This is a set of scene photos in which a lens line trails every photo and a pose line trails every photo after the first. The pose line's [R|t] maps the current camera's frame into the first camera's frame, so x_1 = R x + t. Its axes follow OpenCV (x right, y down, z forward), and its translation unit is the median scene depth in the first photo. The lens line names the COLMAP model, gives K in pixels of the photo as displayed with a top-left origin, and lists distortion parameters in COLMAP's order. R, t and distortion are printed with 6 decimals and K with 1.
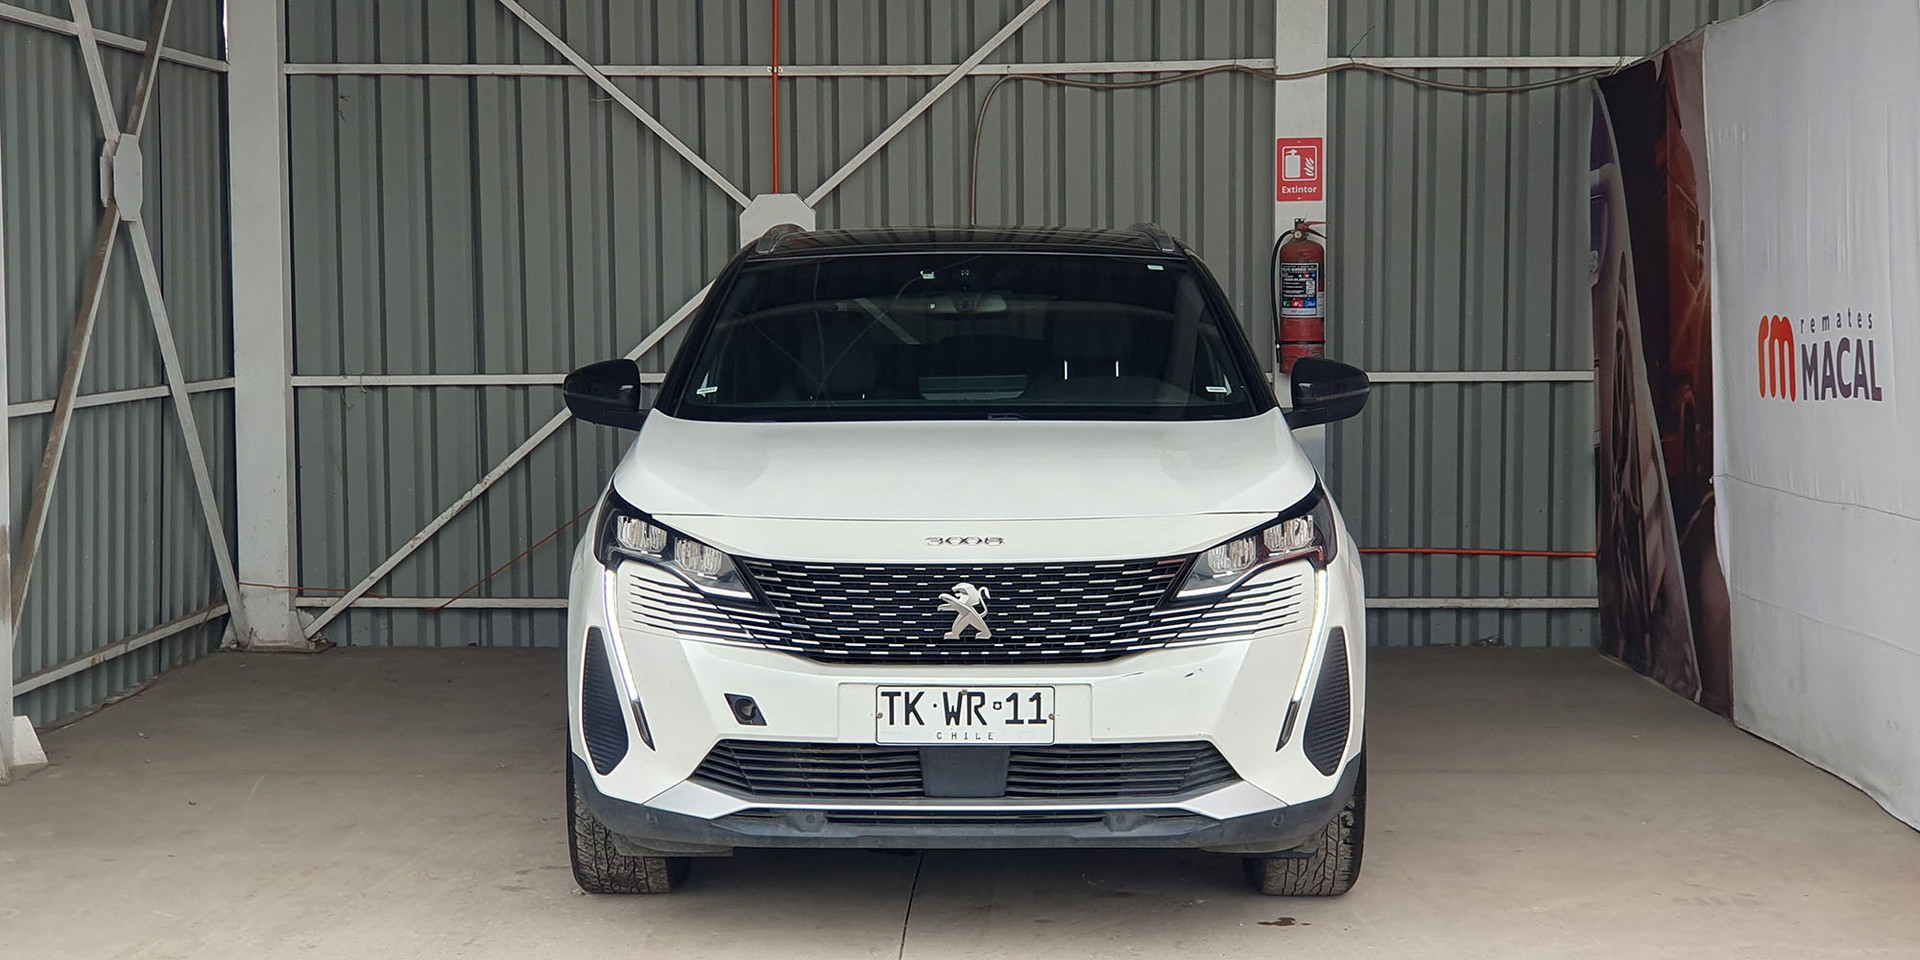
lens RADIAL K [[3228.7, 0, 937.2], [0, 3228.7, 507.8], [0, 0, 1]] dist [0.270498, -1.876984]
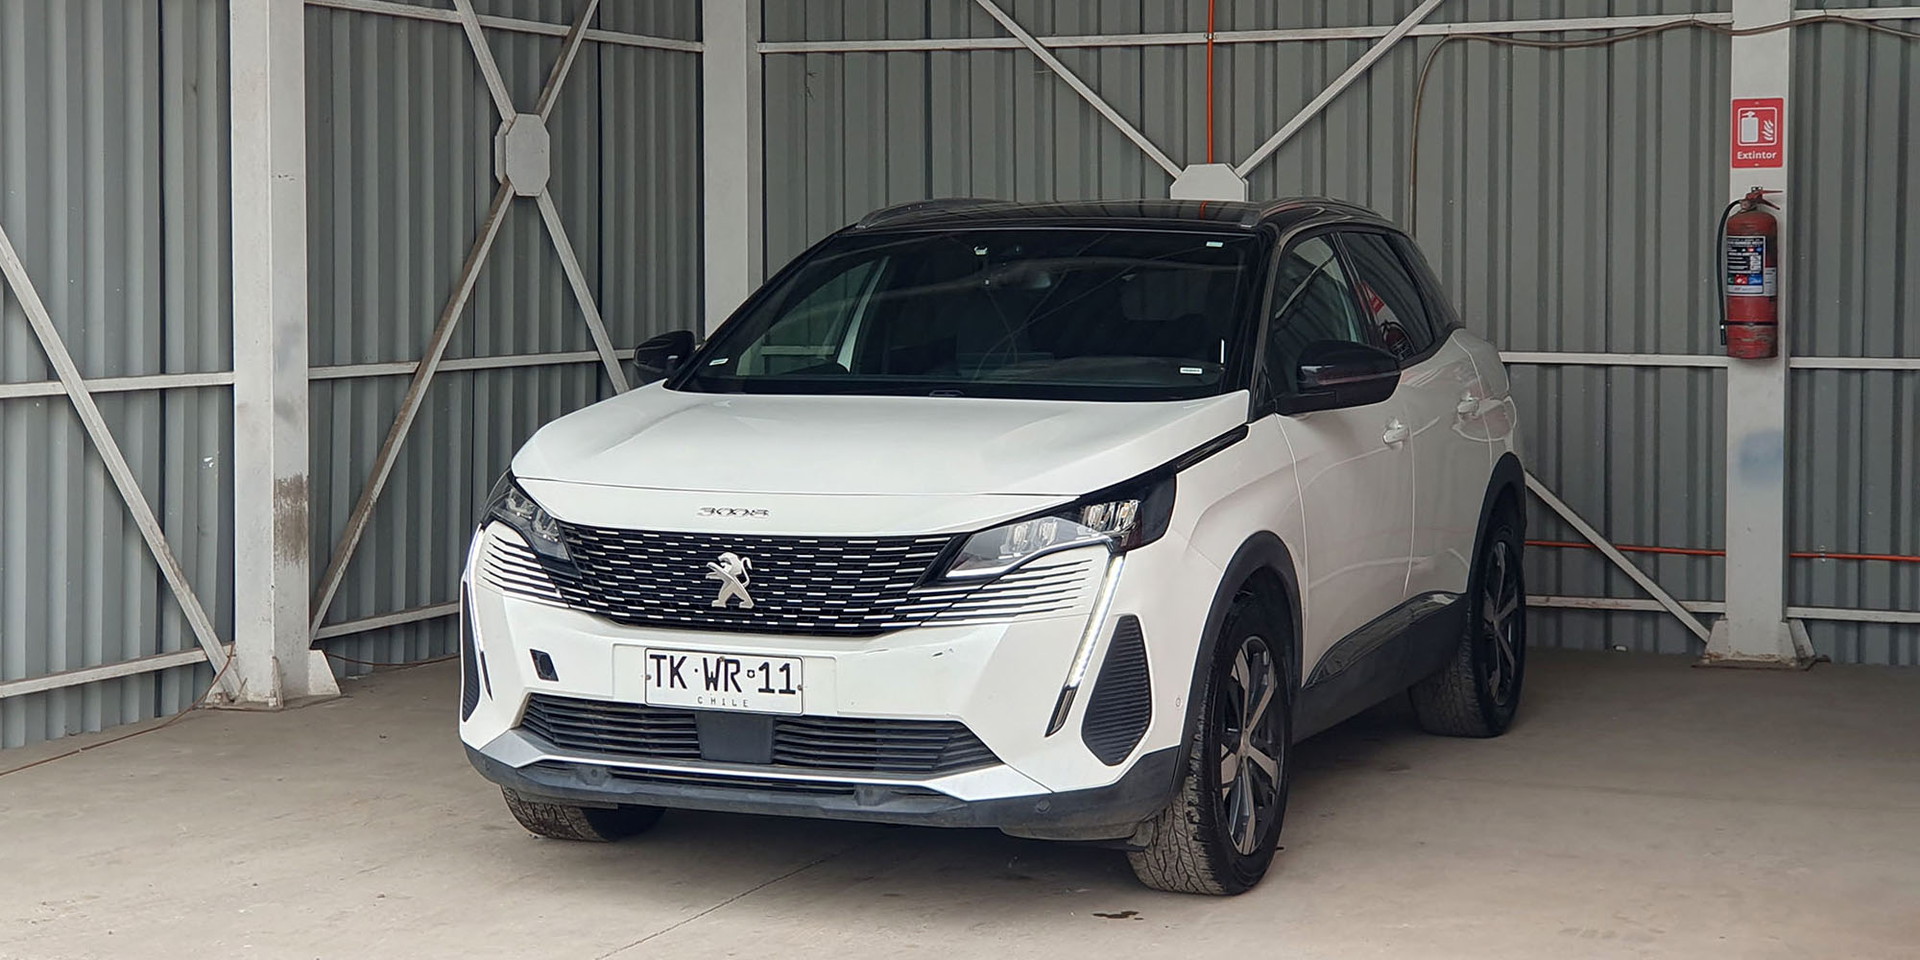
lens RADIAL K [[3400.3, 0, 798.4], [0, 3400.3, 480.7], [0, 0, 1]] dist [0.319031, -1.843402]
pose [[0.916021, 0.032416, -0.399818, 0.286243], [-0.033014, 0.999440, 0.005395, -0.003838], [0.399769, 0.008258, 0.916579, 0.011365]]
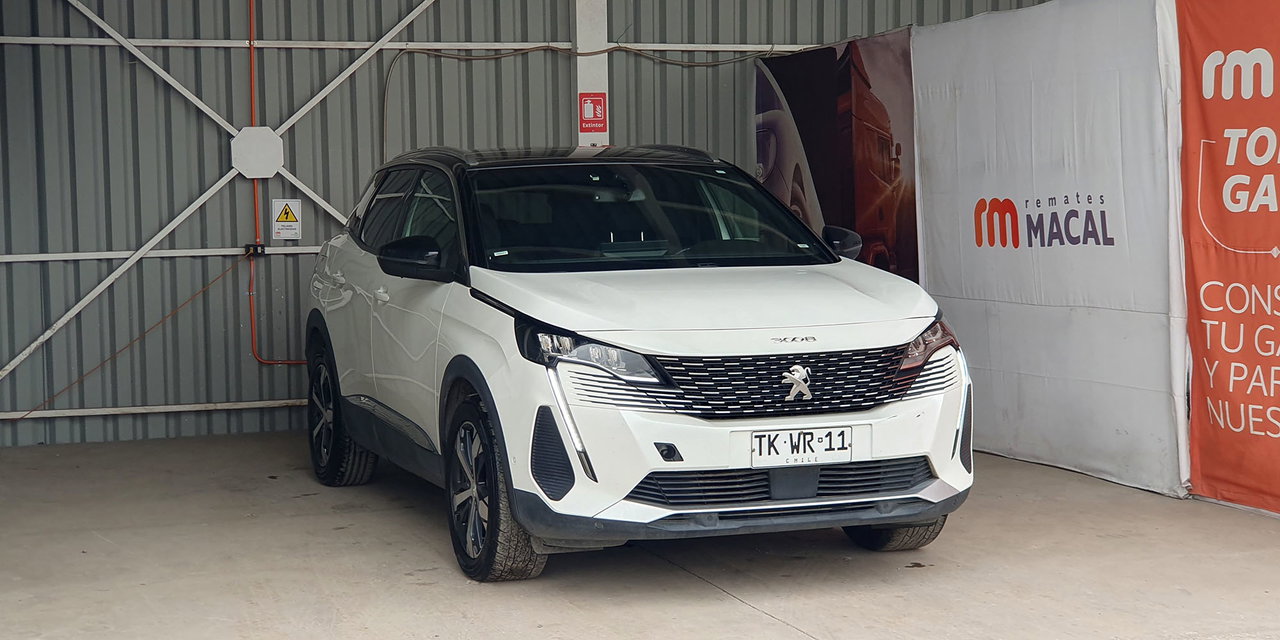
lens RADIAL K [[2146.7, 0, 666.8], [0, 2146.7, 287.5], [0, 0, 1]] dist [0.320130, -2.021361]
pose [[0.926671, -0.028606, 0.374784, -0.282780], [0.037399, 0.999169, -0.016209, -0.000408], [-0.374009, 0.029037, 0.926970, 0.015674]]
